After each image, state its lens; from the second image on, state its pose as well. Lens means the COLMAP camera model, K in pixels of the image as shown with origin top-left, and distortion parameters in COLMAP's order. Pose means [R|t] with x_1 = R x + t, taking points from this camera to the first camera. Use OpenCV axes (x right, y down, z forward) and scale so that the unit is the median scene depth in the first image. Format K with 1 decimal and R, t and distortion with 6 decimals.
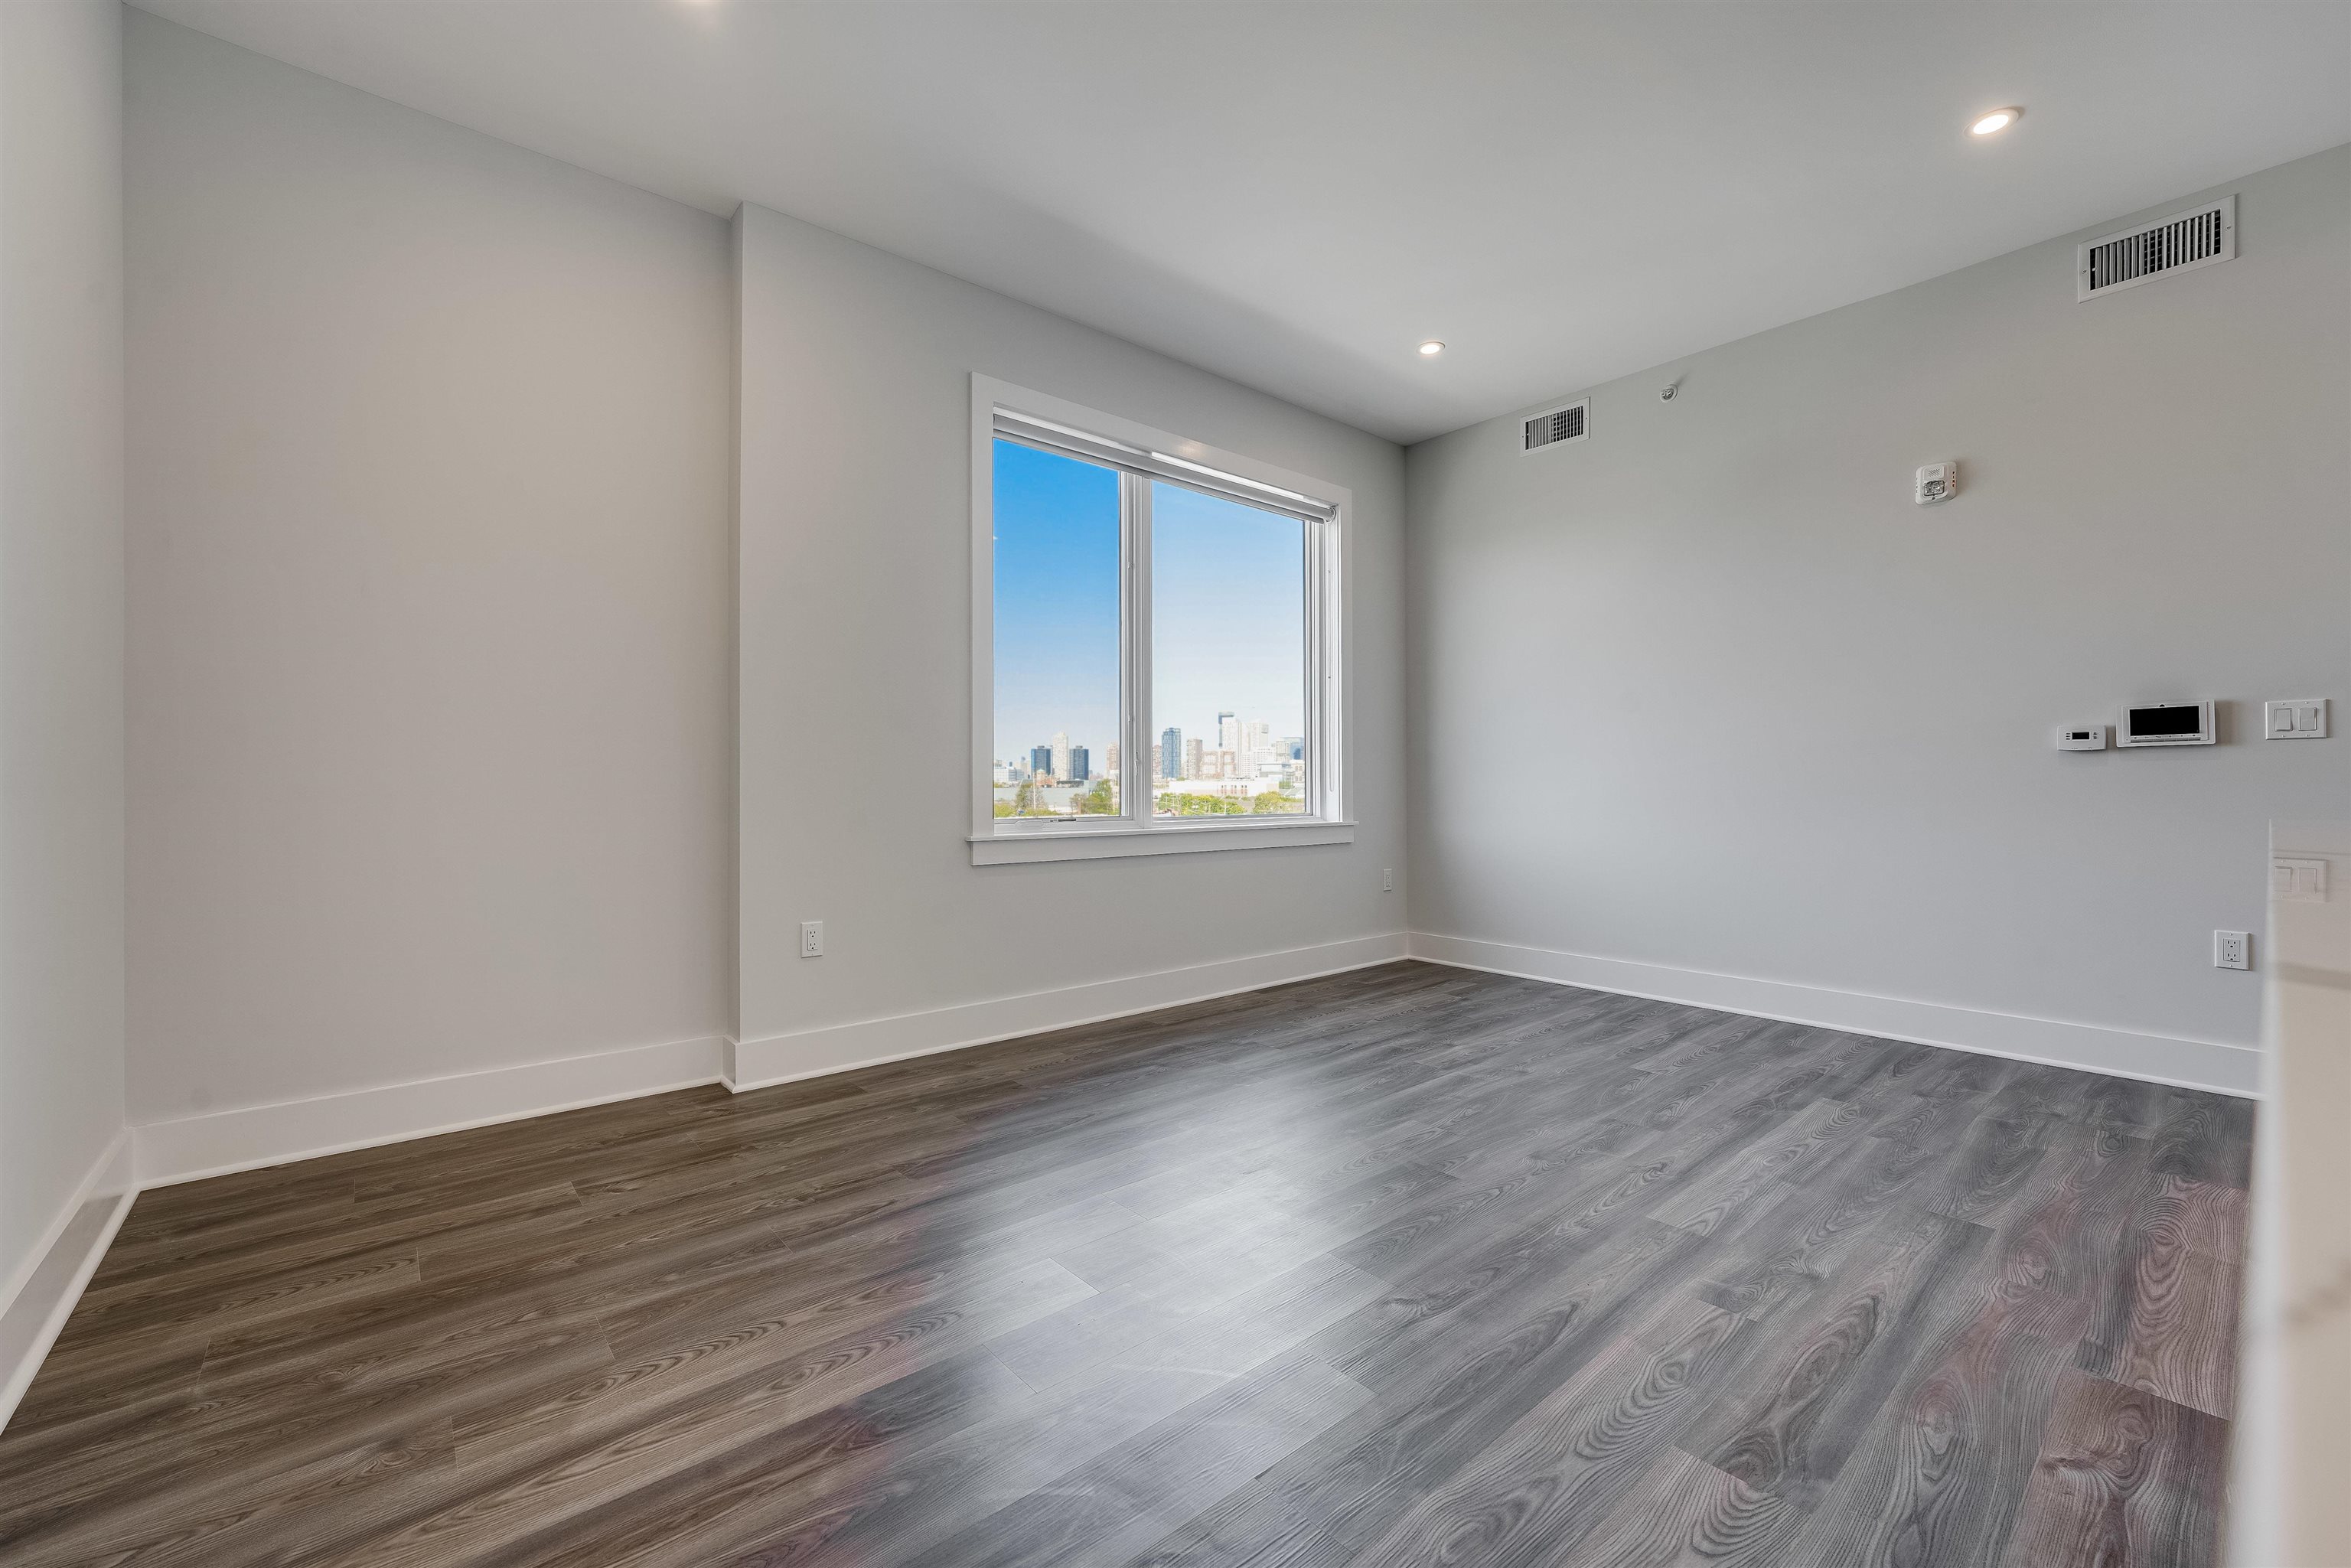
lens RADIAL K [[964.2, 0, 1176.2], [0, 964.2, 786.9], [0, 0, 1]] dist [-0.013598, 0.003130]
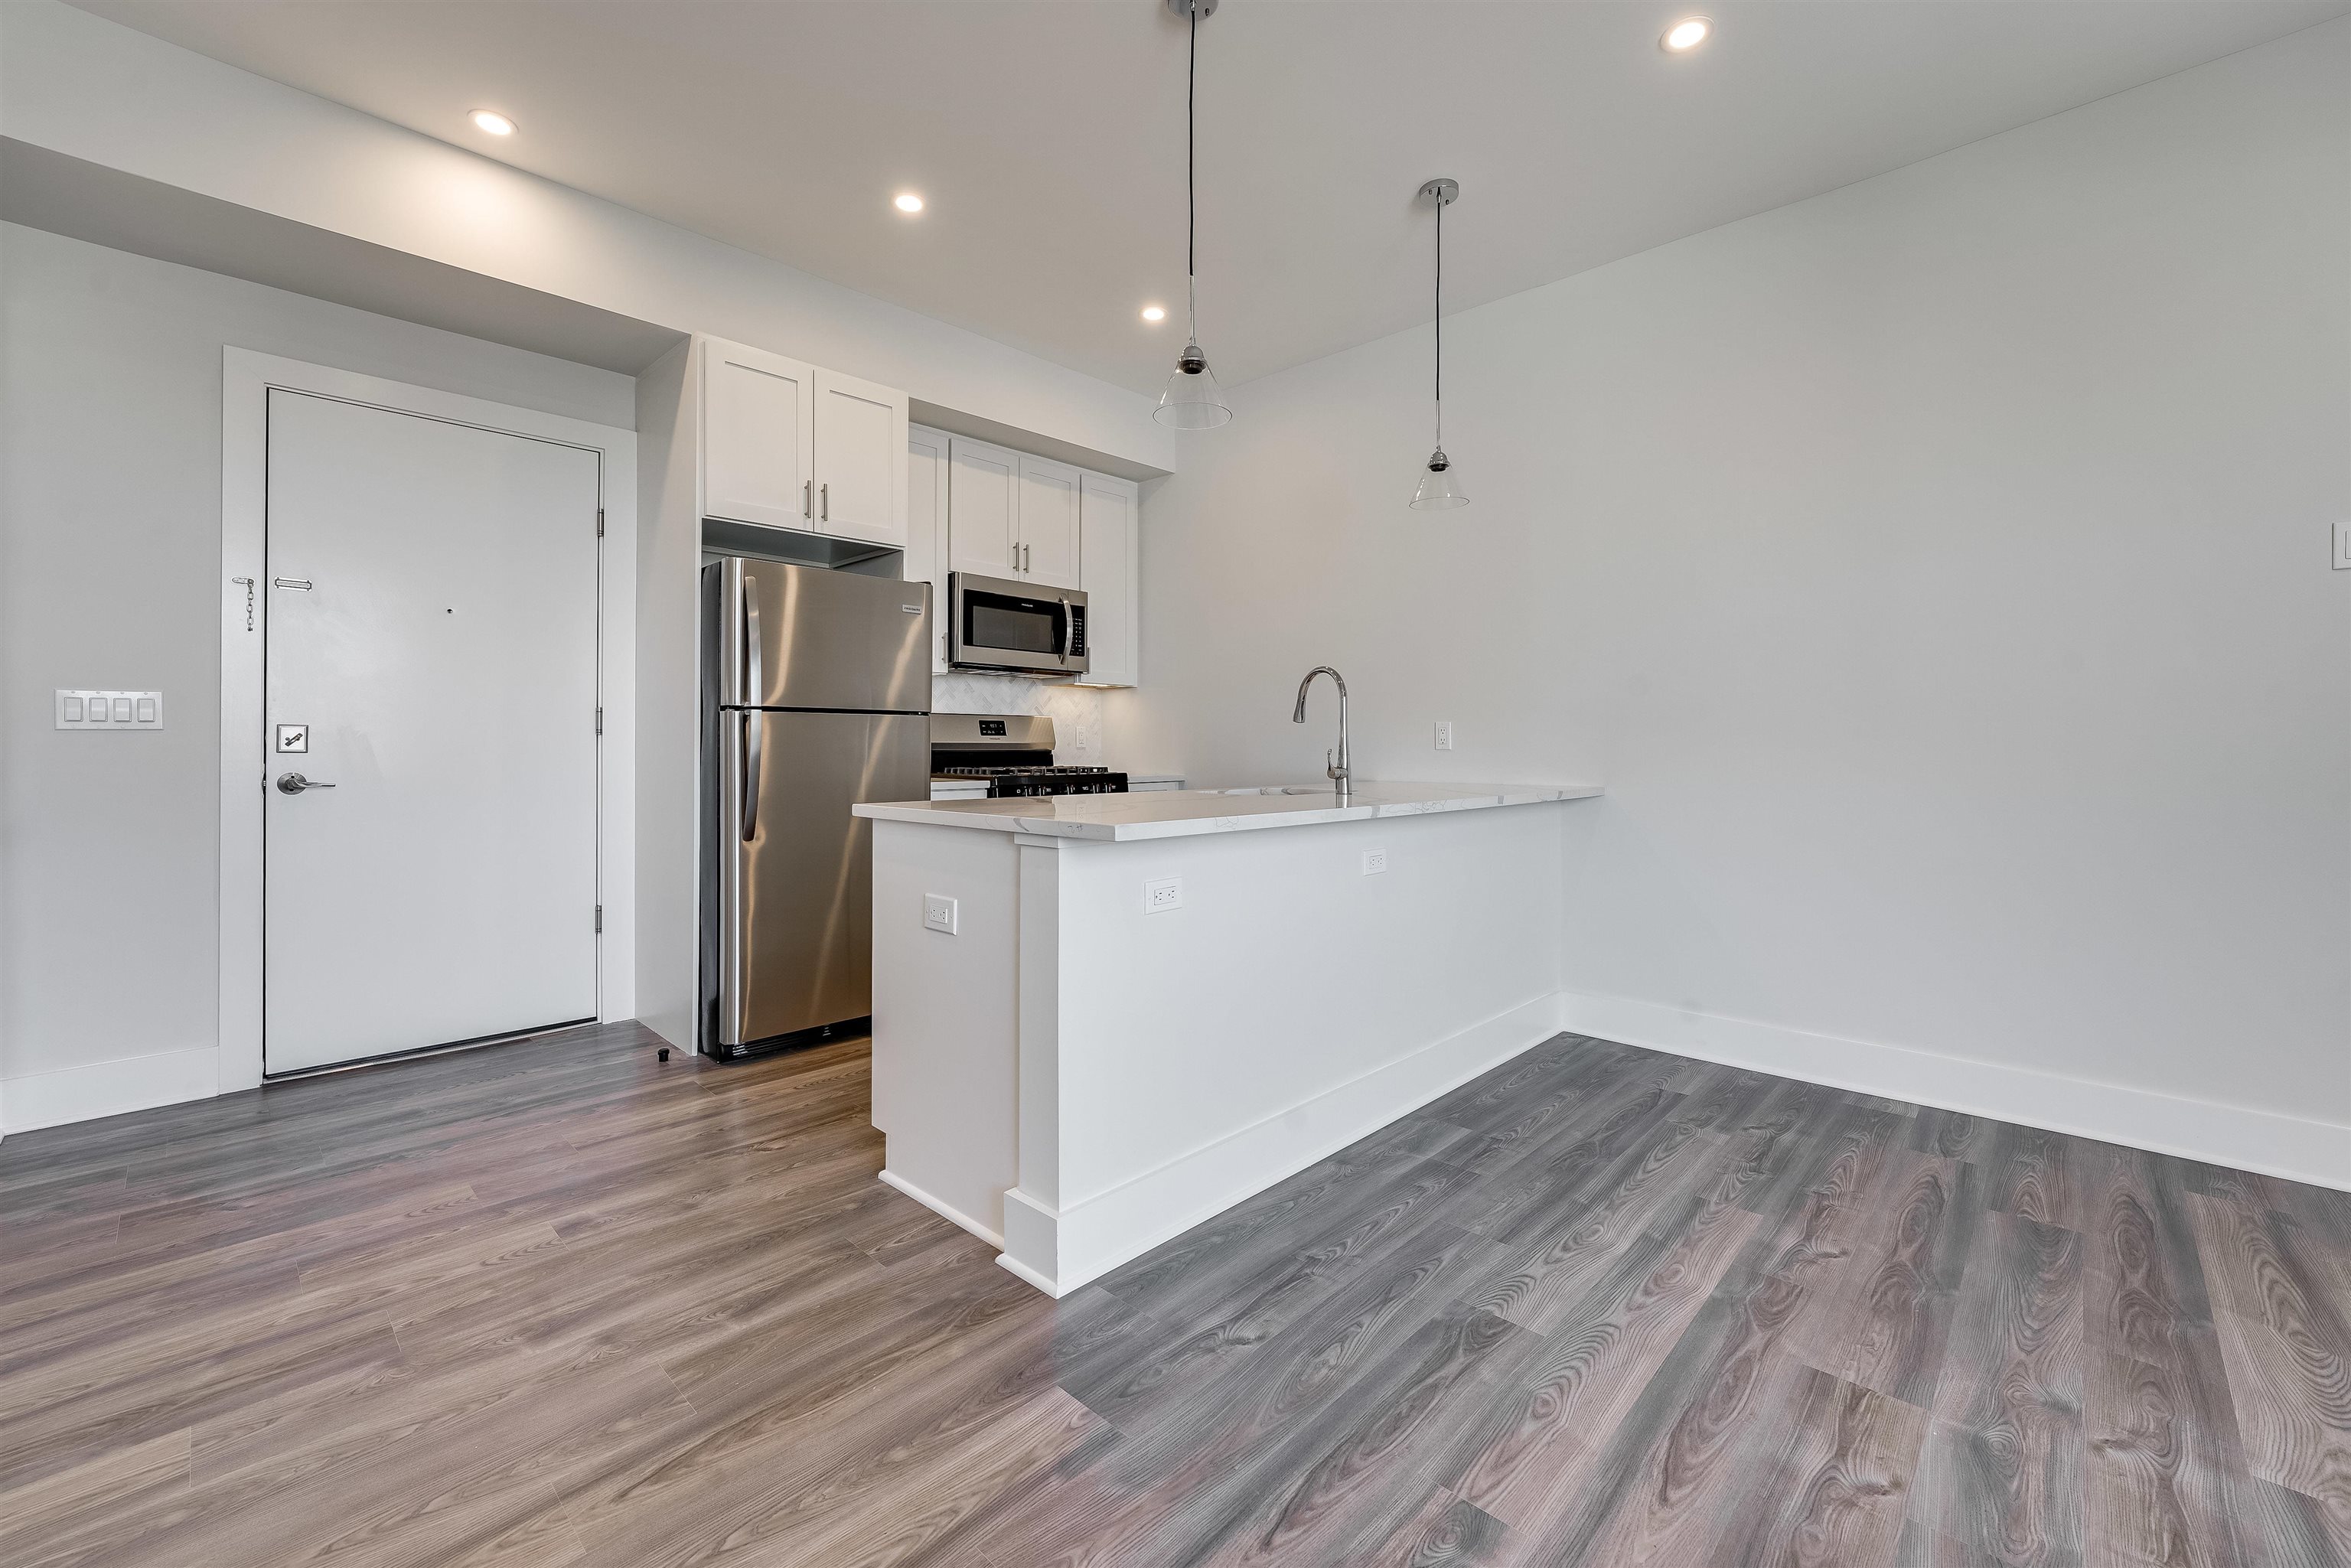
lens RADIAL K [[964.2, 0, 1194.1], [0, 964.2, 729.8], [0, 0, 1]] dist [-0.013598, 0.003130]
pose [[-0.993840, -0.002950, -0.110785, 0.569620], [-0.001260, 0.999882, -0.015322, -0.037129], [0.110817, -0.015088, -0.993726, 1.124639]]
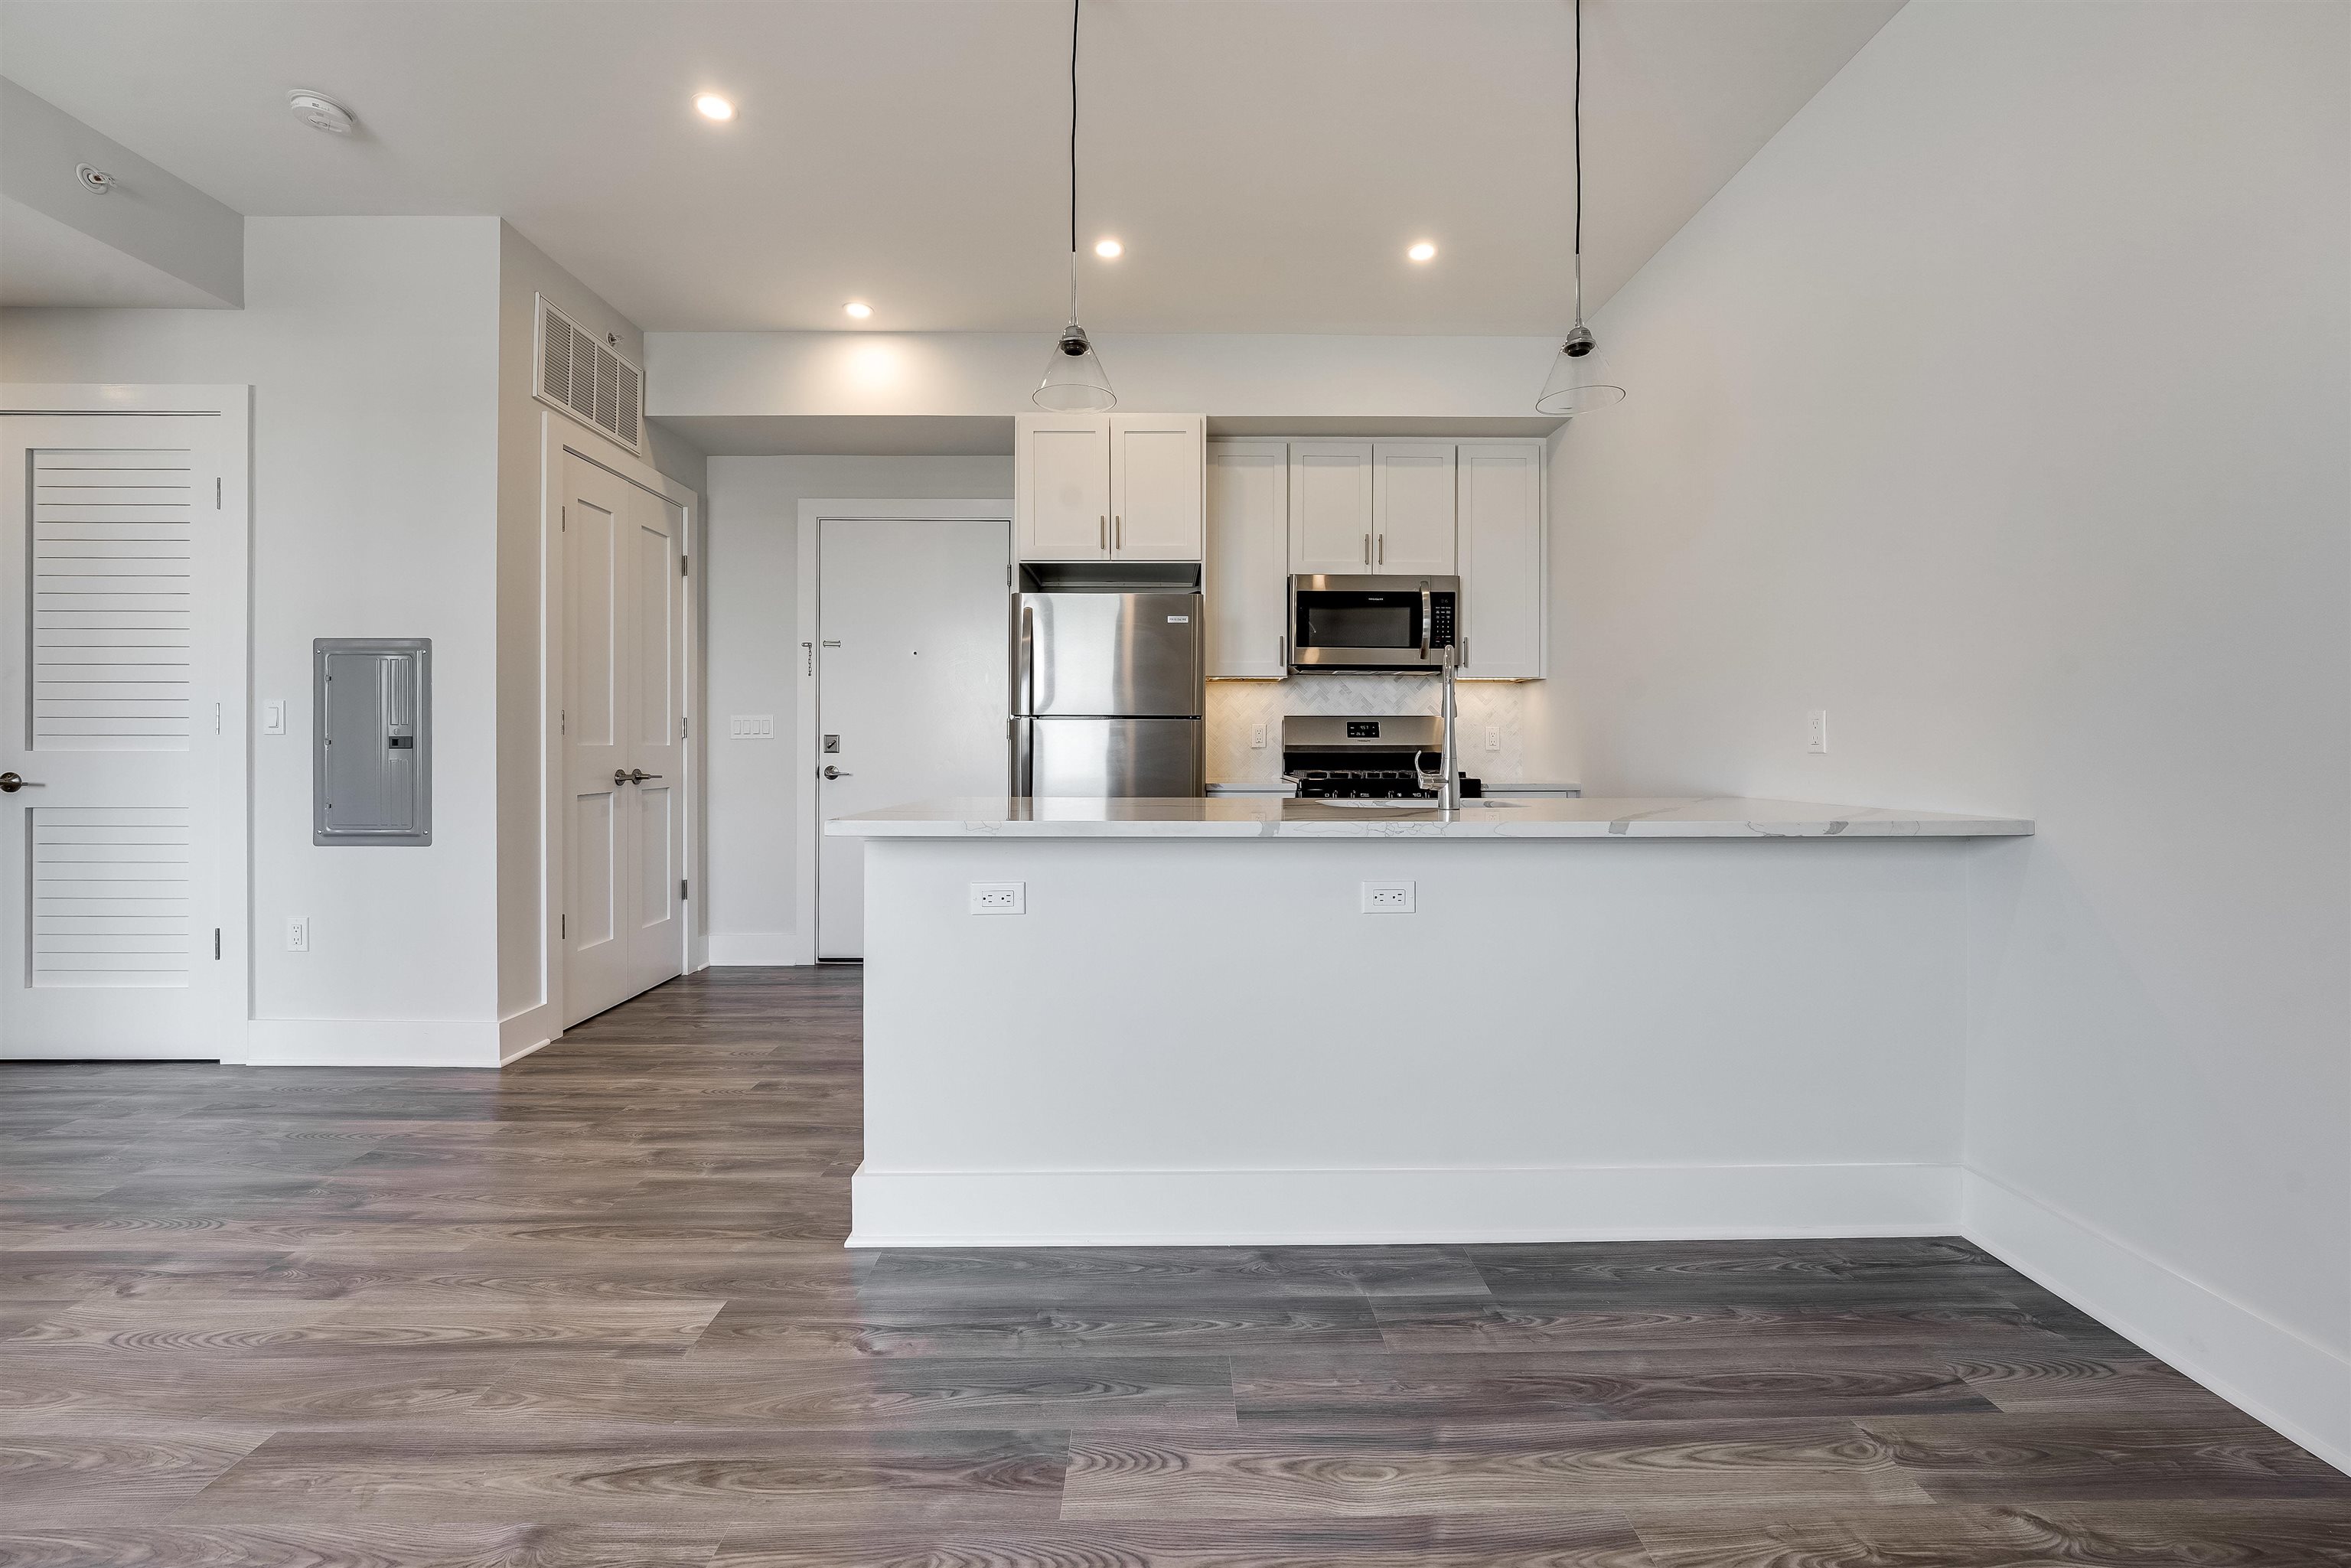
lens RADIAL K [[964.2, 0, 1178.7], [0, 964.2, 741.3], [0, 0, 1]] dist [-0.013598, 0.003130]
pose [[-0.774606, 0.003429, 0.632435, -0.087494], [-0.000108, 0.999985, -0.005554, -0.037188], [-0.632445, -0.004370, -0.774593, 0.853270]]
